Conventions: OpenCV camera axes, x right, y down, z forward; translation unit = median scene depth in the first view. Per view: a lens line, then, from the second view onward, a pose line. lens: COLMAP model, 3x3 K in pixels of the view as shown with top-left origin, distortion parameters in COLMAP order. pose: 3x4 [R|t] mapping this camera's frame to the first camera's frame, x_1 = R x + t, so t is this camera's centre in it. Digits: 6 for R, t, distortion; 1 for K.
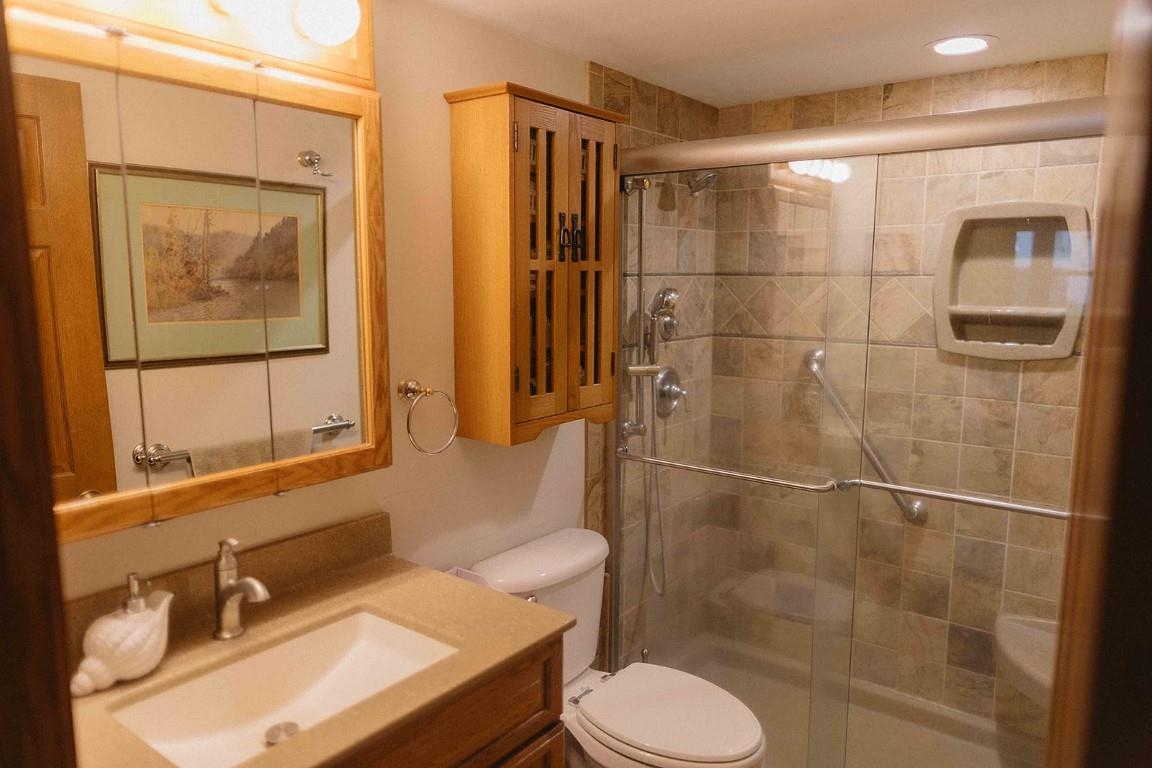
lens RADIAL K [[777.5, 0, 576.0], [0, 777.5, 384.0], [0, 0, 1]] dist [0.003821, -0.002602]
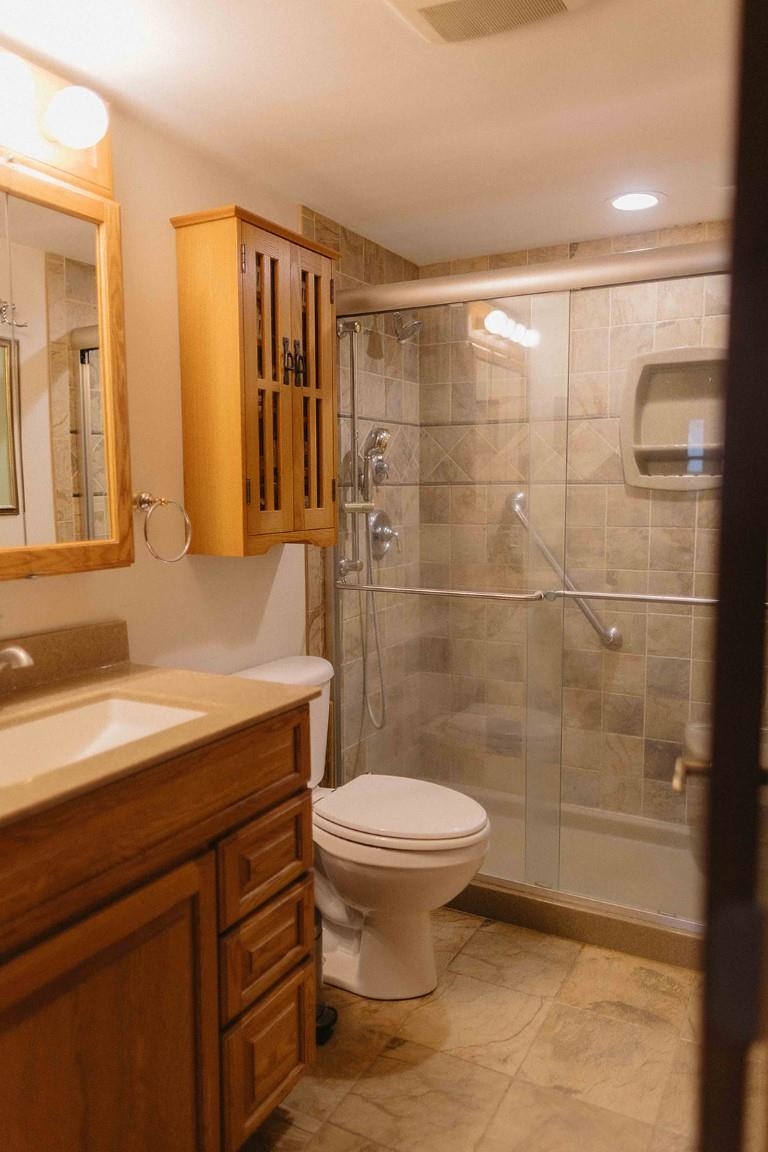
lens RADIAL K [[819.9, 0, 384.0], [0, 819.9, 576.0], [0, 0, 1]] dist [0.004282, -0.001774]
pose [[0.987916, -0.025338, 0.152902, -0.049382], [0.029691, 0.999214, -0.026249, 0.103753], [-0.152117, 0.030472, 0.987893, -0.082240]]
